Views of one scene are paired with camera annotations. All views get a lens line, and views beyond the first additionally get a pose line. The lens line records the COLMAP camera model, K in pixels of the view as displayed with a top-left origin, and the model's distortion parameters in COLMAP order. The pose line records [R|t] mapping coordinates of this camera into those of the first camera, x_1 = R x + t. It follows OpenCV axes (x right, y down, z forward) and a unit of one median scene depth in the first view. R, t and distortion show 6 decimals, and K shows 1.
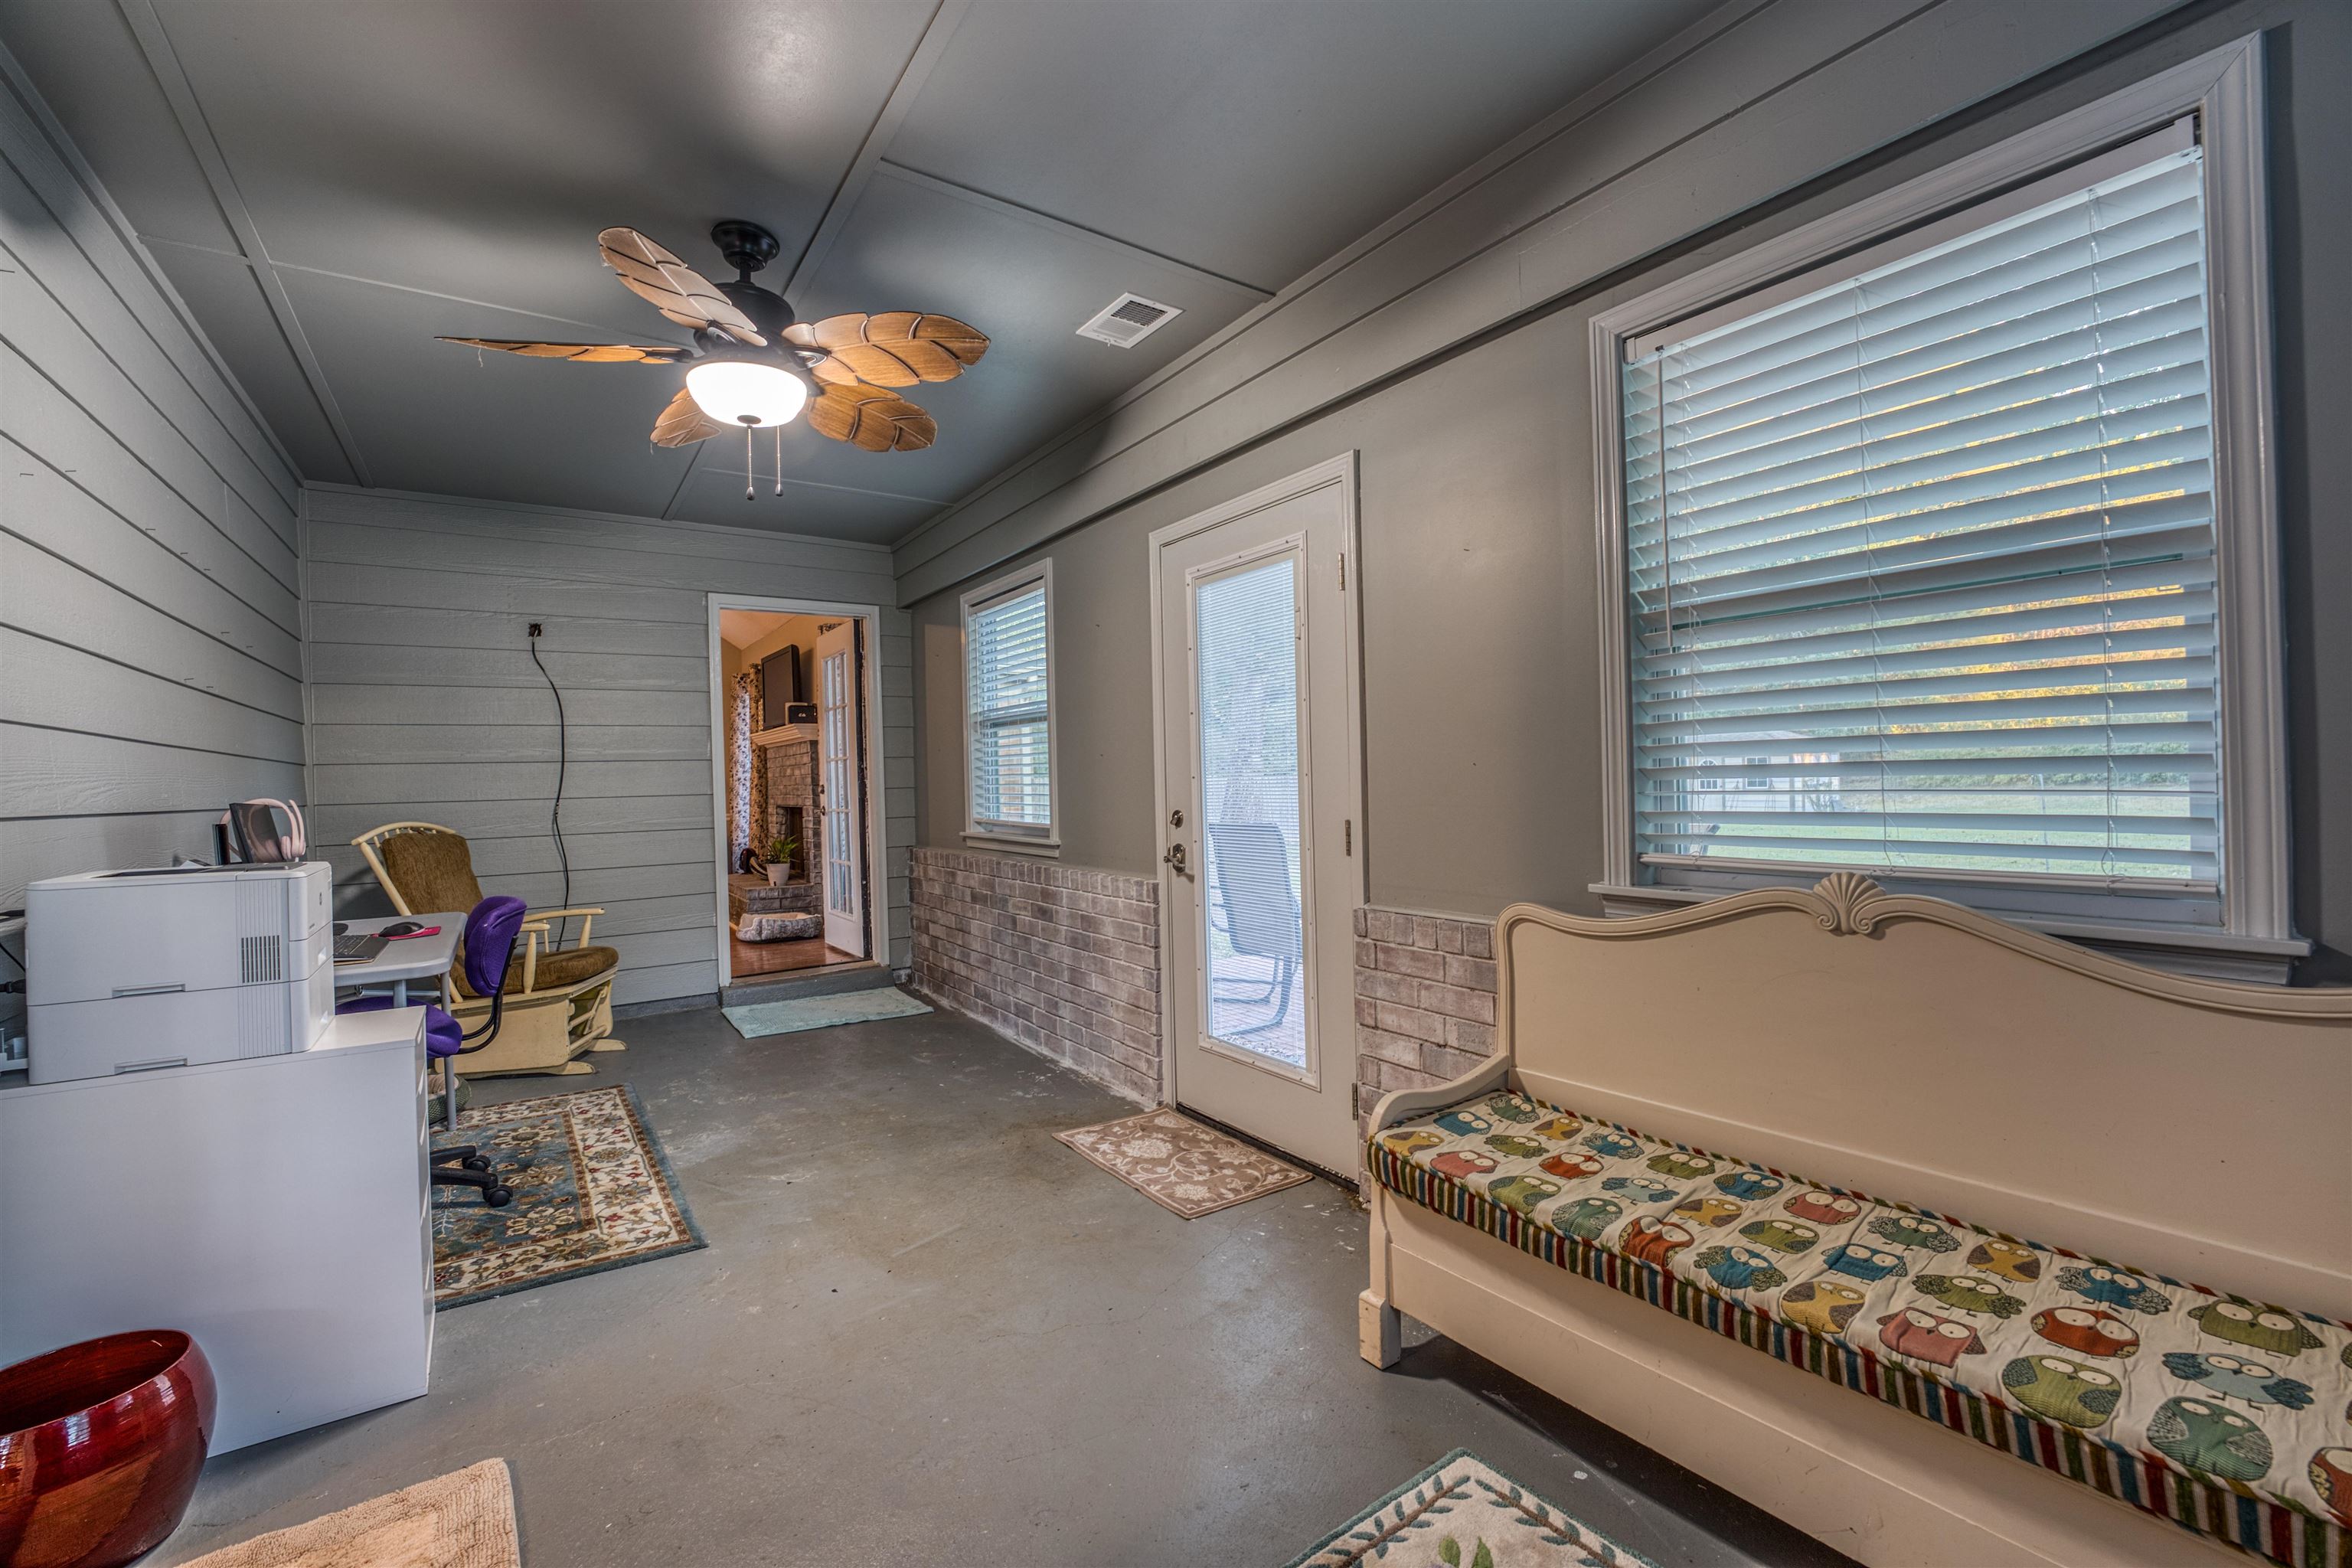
lens RADIAL K [[950.2, 0, 1176.0], [0, 950.2, 784.0], [0, 0, 1]] dist [-0.023463, 0.000853]
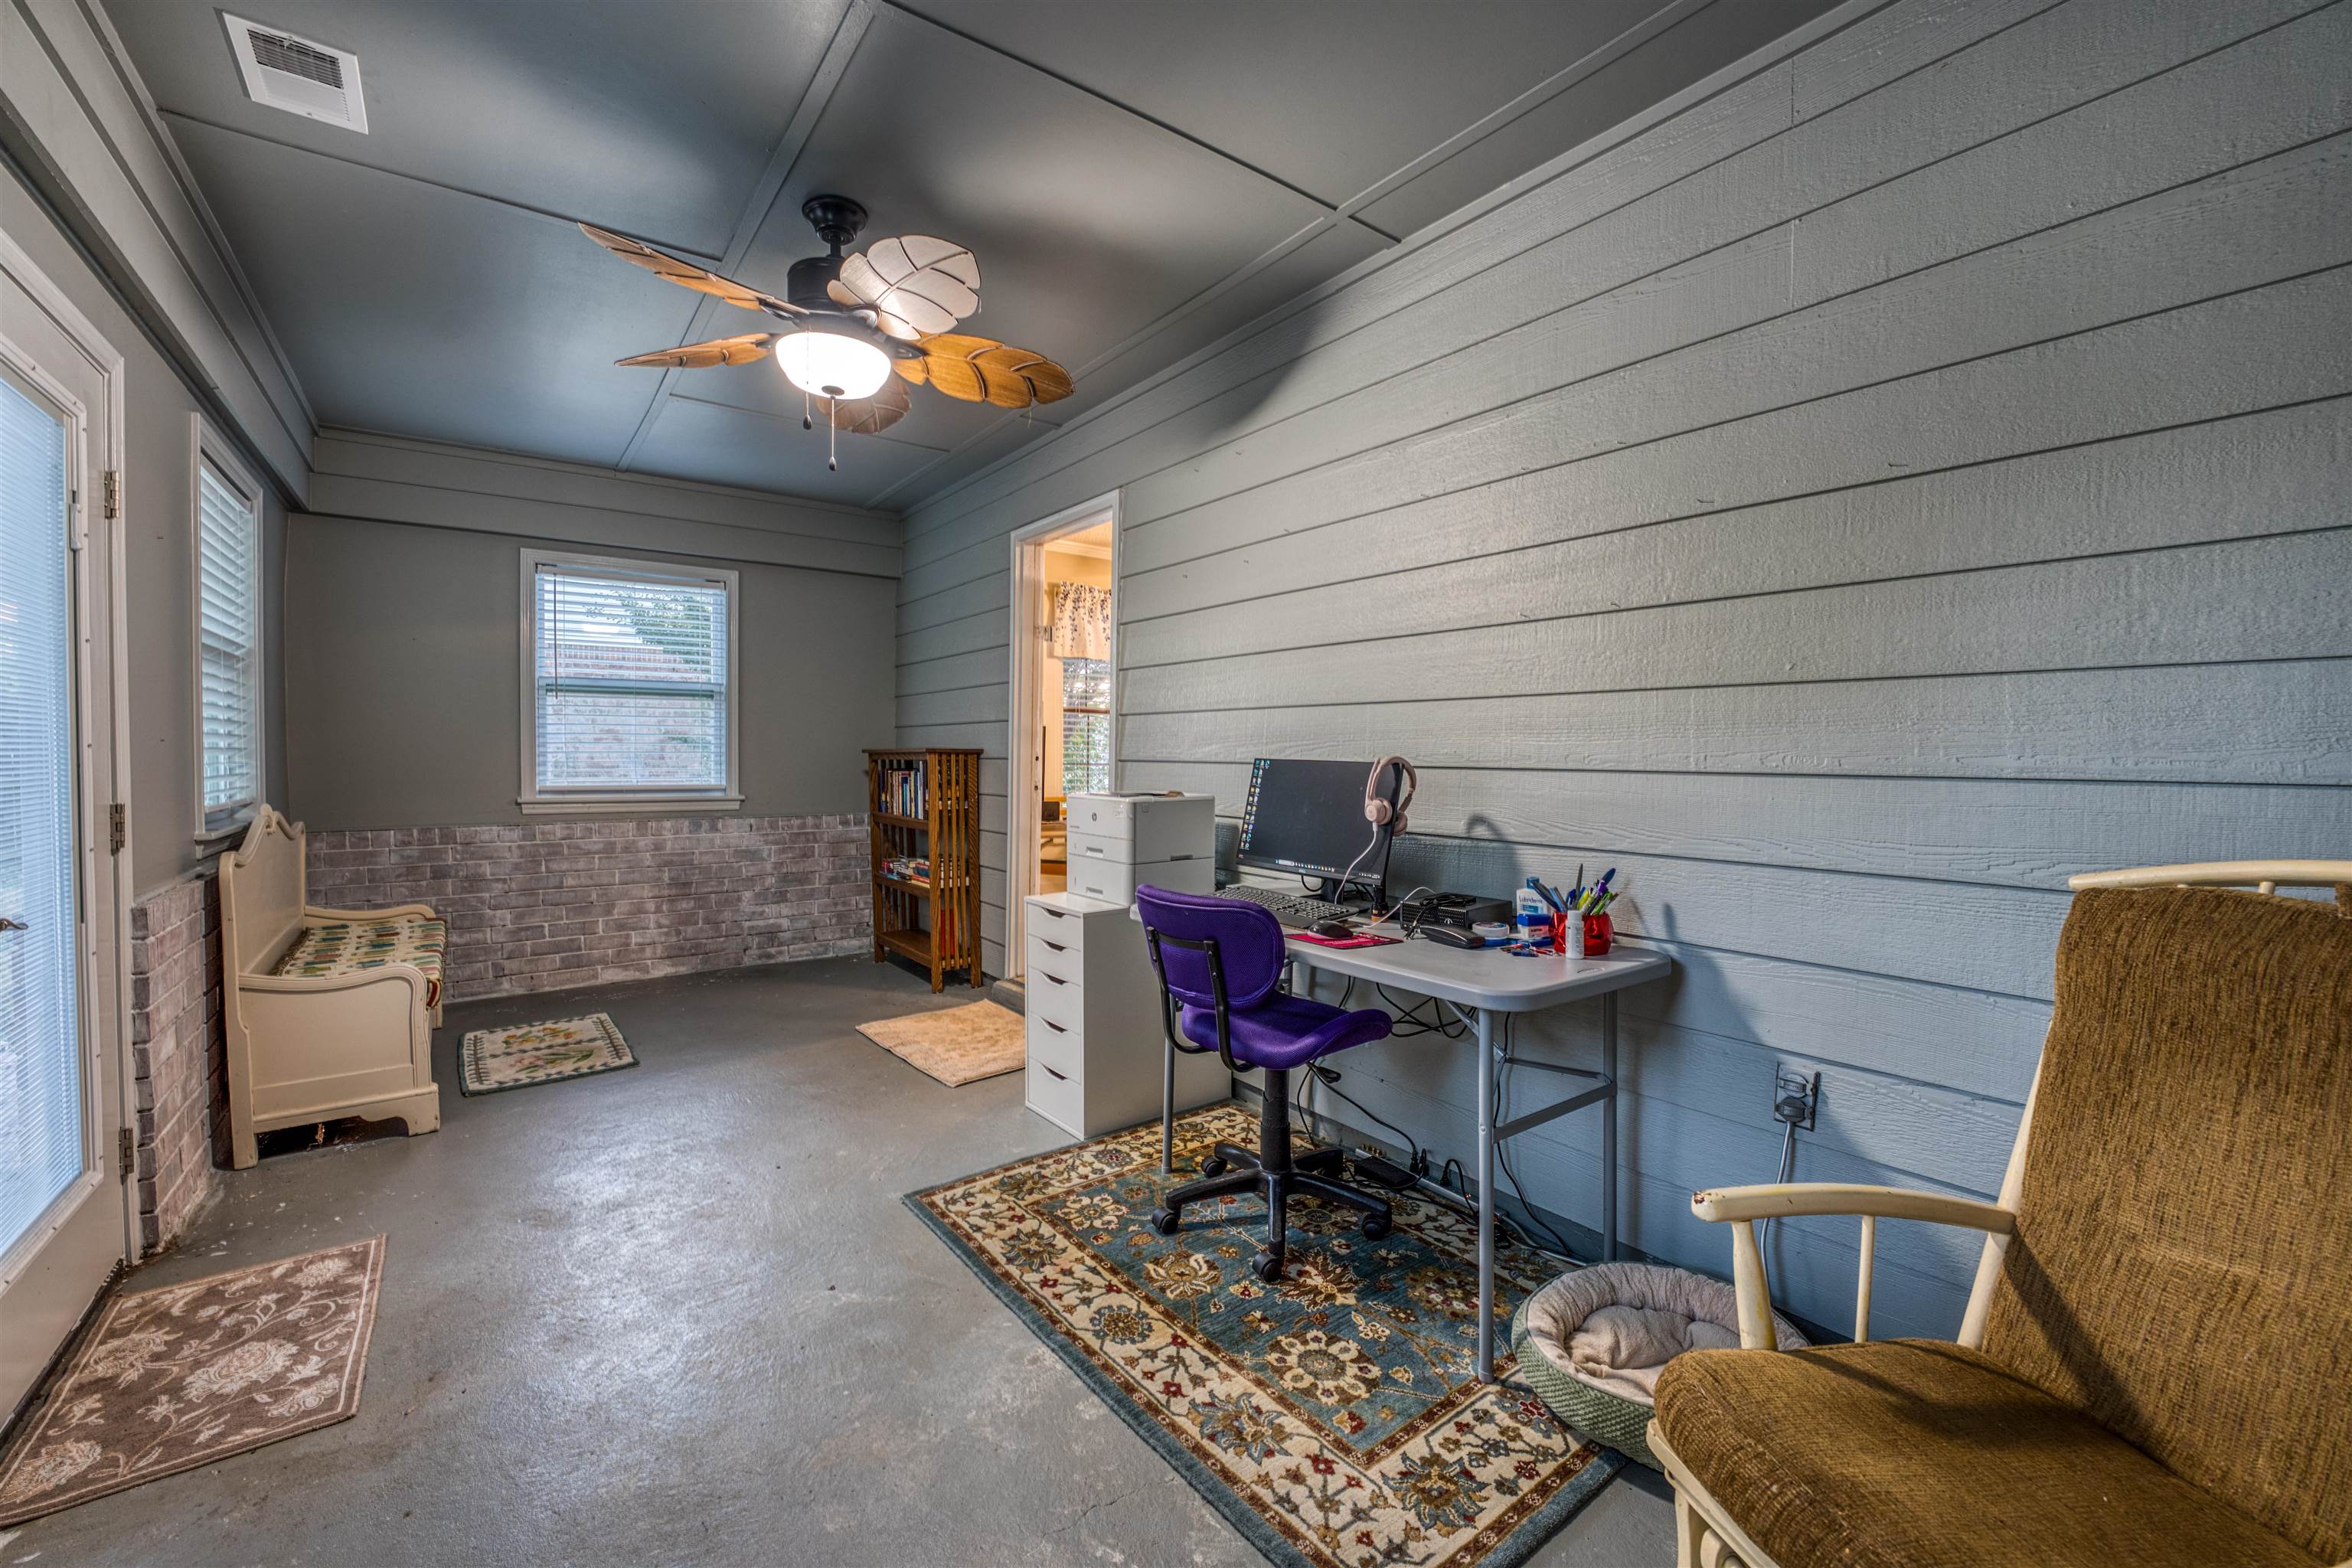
lens RADIAL K [[950.2, 0, 1176.0], [0, 950.2, 784.0], [0, 0, 1]] dist [-0.023463, 0.000853]
pose [[-0.999559, 0.019408, -0.022456, -0.636555], [0.018624, 0.999227, 0.034617, 0.008039], [0.023111, 0.034184, -0.999148, 1.640319]]
